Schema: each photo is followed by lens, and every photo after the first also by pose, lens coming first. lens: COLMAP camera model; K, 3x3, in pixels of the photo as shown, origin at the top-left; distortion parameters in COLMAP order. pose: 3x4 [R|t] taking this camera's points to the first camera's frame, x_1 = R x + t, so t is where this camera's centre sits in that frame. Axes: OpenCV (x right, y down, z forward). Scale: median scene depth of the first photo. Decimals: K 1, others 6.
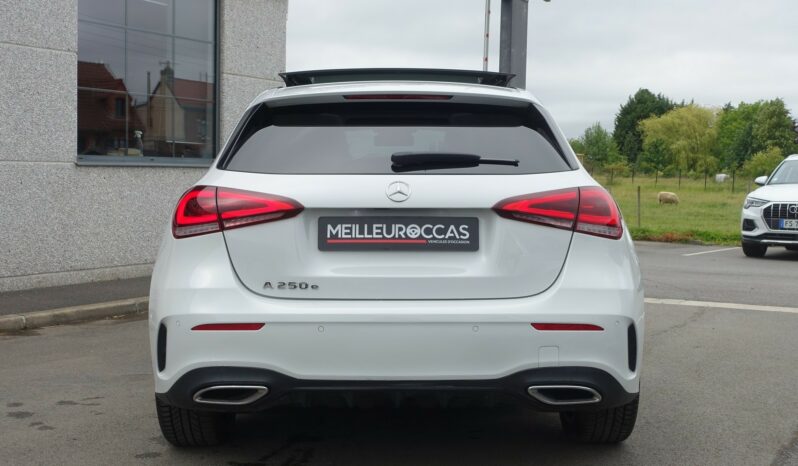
lens RADIAL K [[1005.7, 0, 399.2], [0, 1005.7, 218.2], [0, 0, 1]] dist [-0.004812, -0.008306]
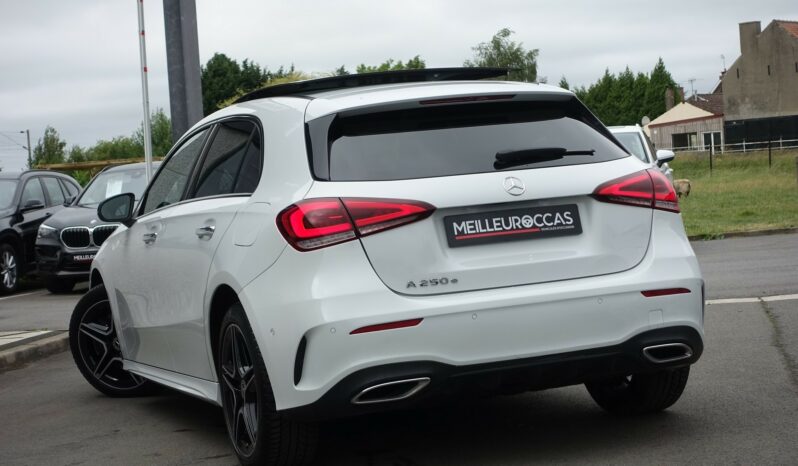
lens RADIAL K [[1579.9, 0, 399.0], [0, 1579.9, 233.0], [0, 0, 1]] dist [-0.006014, 0.169823]
pose [[0.932157, -0.094628, 0.349468, -0.713651], [0.100668, 0.994920, 0.000882, 0.009904], [-0.347777, 0.034358, 0.936948, -0.552755]]
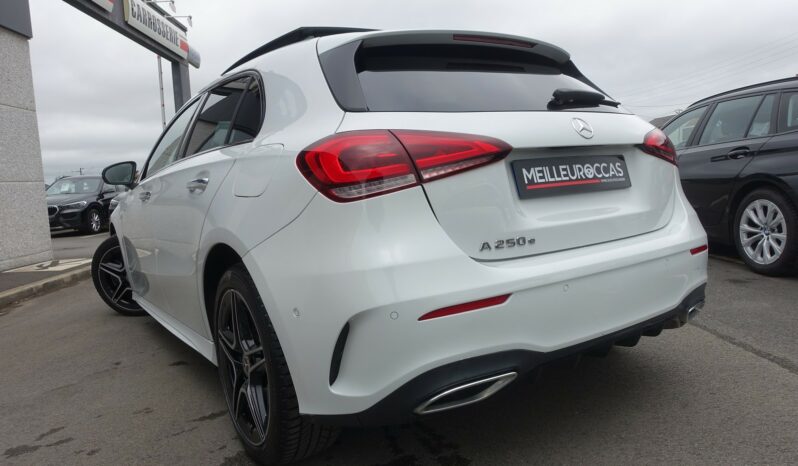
lens RADIAL K [[548.6, 0, 399.0], [0, 548.6, 233.0], [0, 0, 1]] dist [0.003879, 0.001359]
pose [[0.828253, -0.112782, 0.548887, -0.424190], [0.091101, 0.993606, 0.066692, 0.020140], [-0.552899, -0.005234, 0.833232, 0.667723]]
